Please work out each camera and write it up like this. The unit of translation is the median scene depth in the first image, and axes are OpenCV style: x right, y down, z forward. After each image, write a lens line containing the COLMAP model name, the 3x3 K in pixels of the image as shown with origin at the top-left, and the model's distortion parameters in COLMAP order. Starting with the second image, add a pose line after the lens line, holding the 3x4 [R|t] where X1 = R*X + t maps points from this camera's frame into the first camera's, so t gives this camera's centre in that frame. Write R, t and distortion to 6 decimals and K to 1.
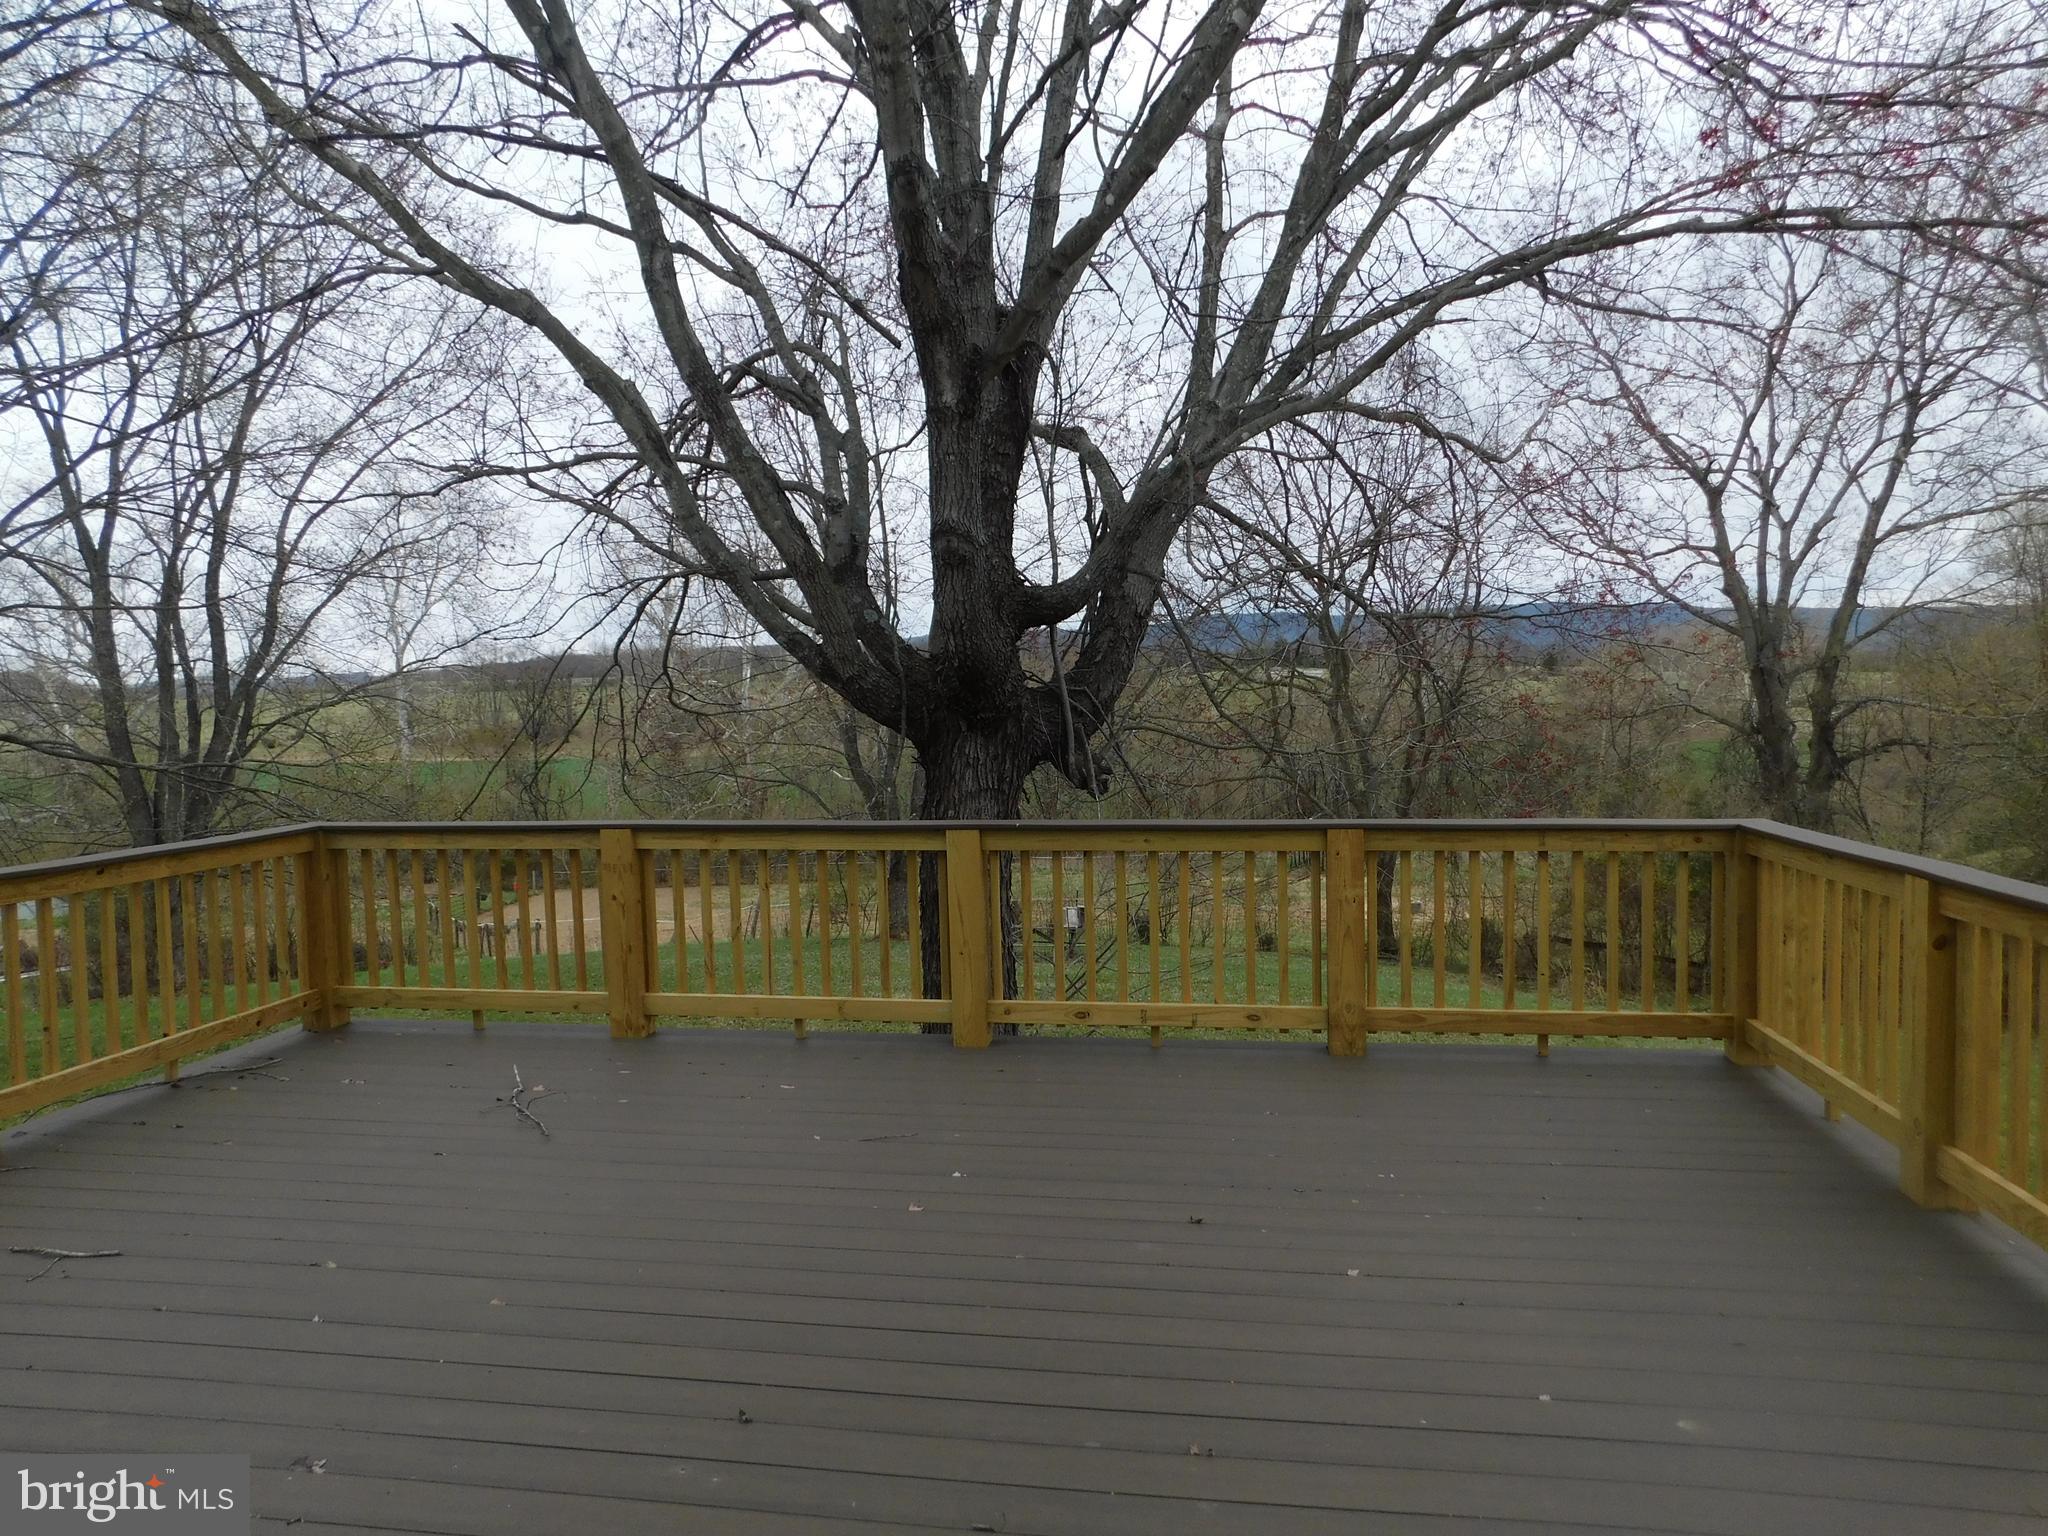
lens RADIAL K [[1359.3, 0, 1028.9], [0, 1359.3, 765.7], [0, 0, 1]] dist [-0.054028, 0.035643]
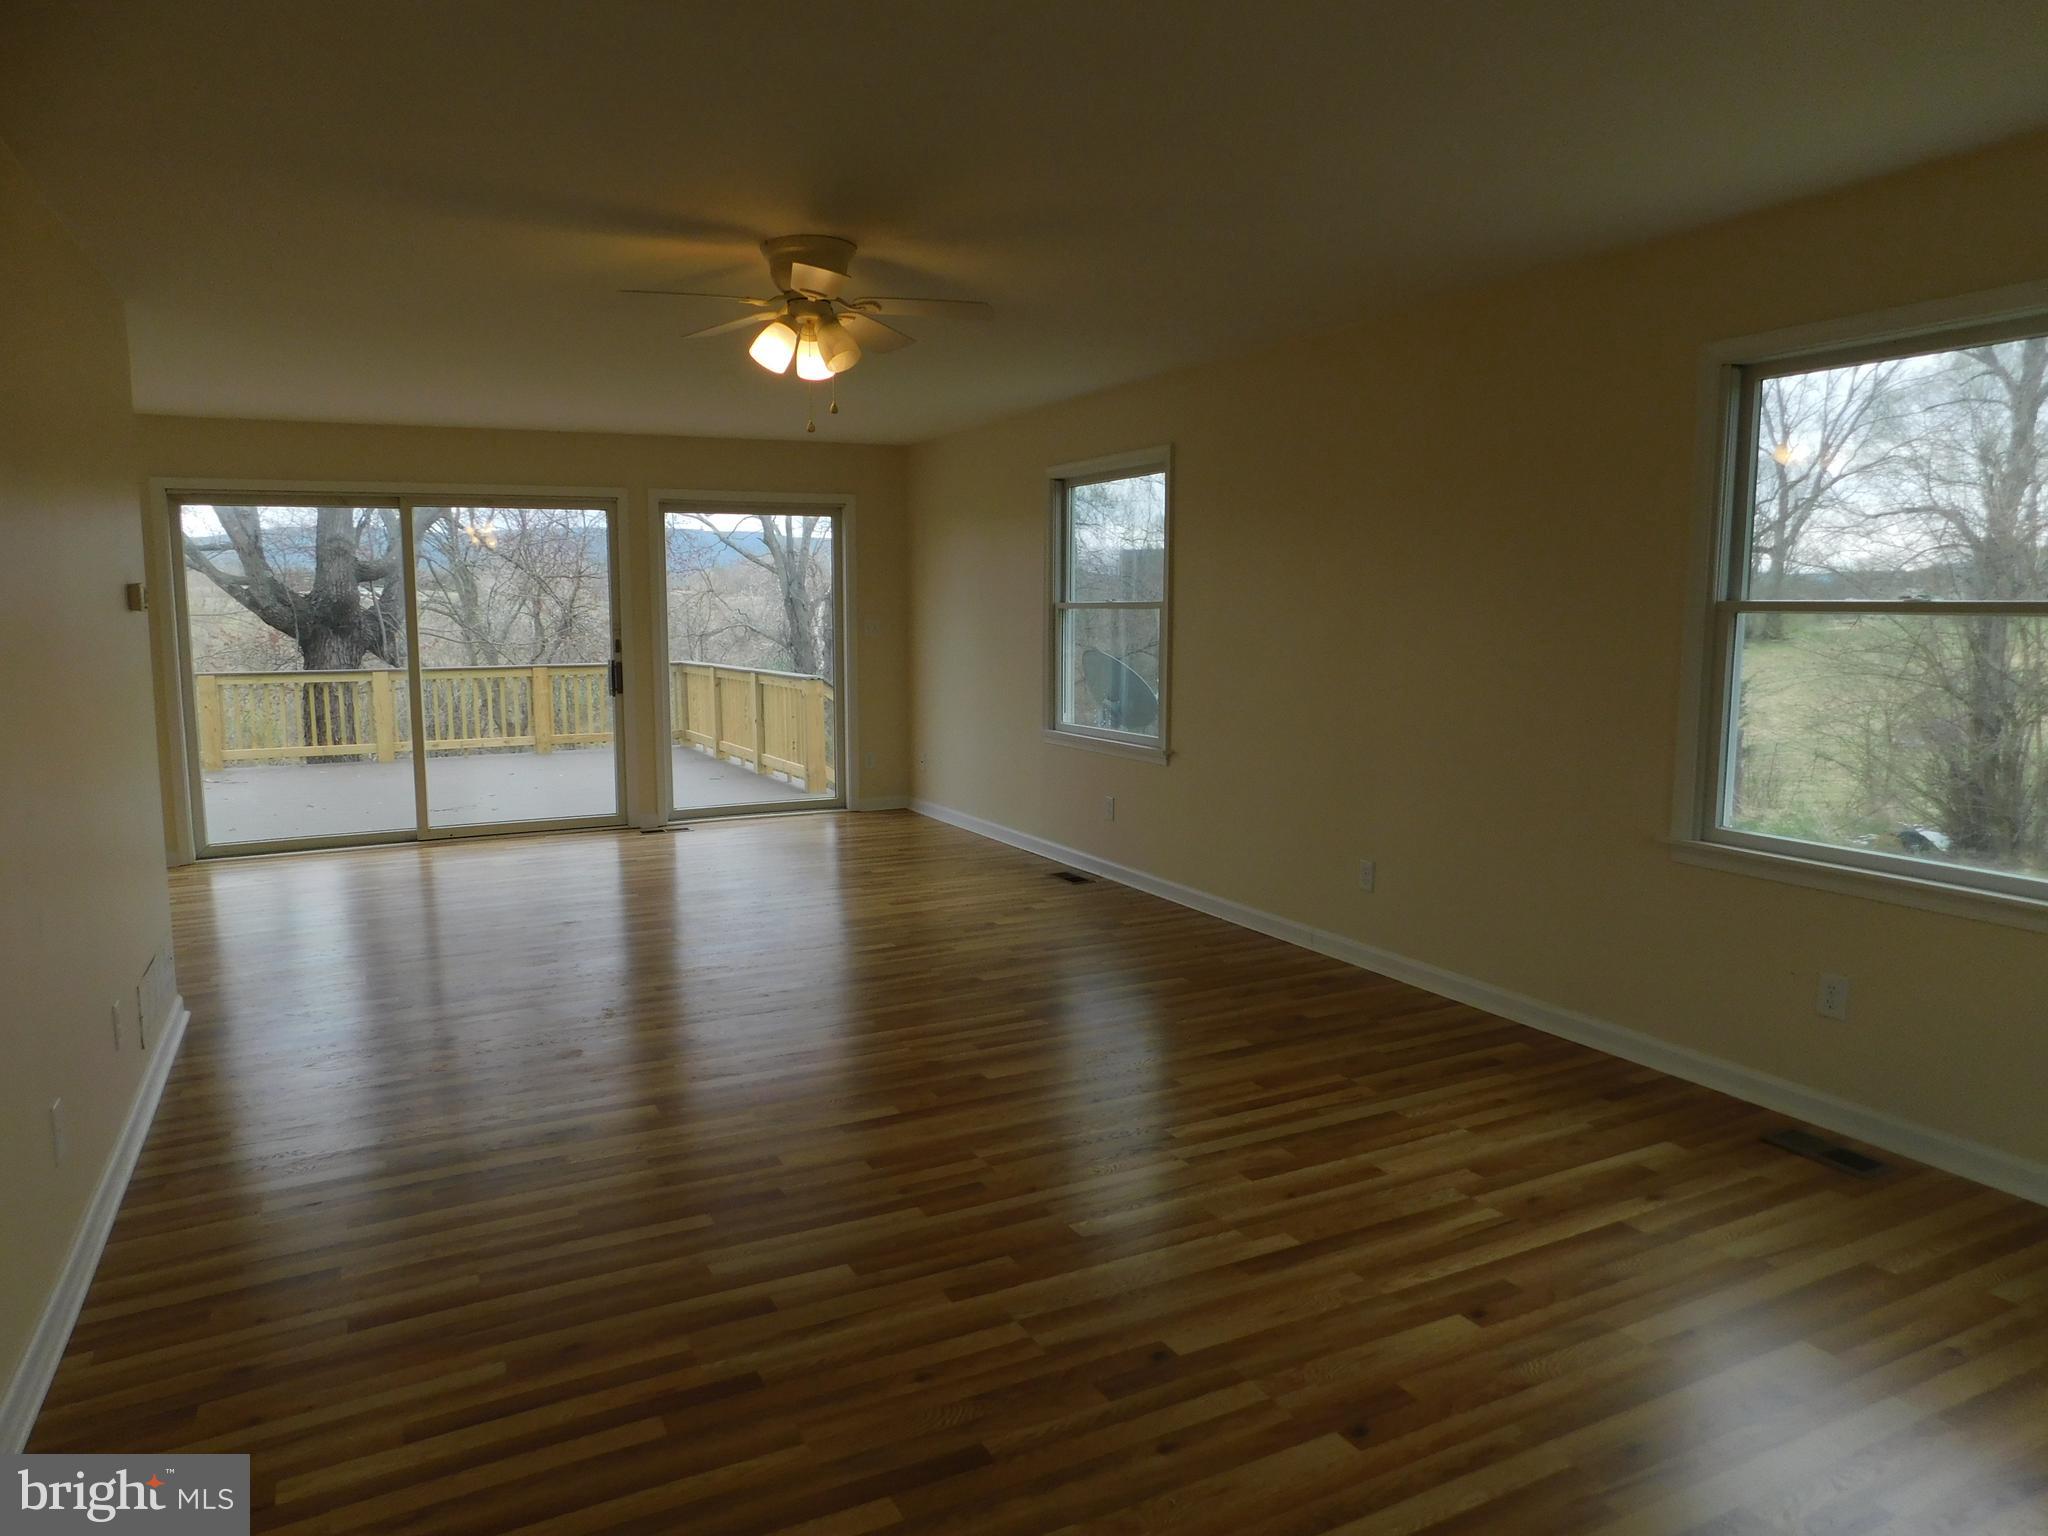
lens RADIAL K [[1359.3, 0, 1027.4], [0, 1359.3, 774.5], [0, 0, 1]] dist [-0.054028, 0.035643]
pose [[0.802198, -0.061301, 0.593903, -0.387412], [0.023734, 0.997203, 0.070871, 0.059751], [-0.596587, -0.042757, 0.801409, -1.035932]]
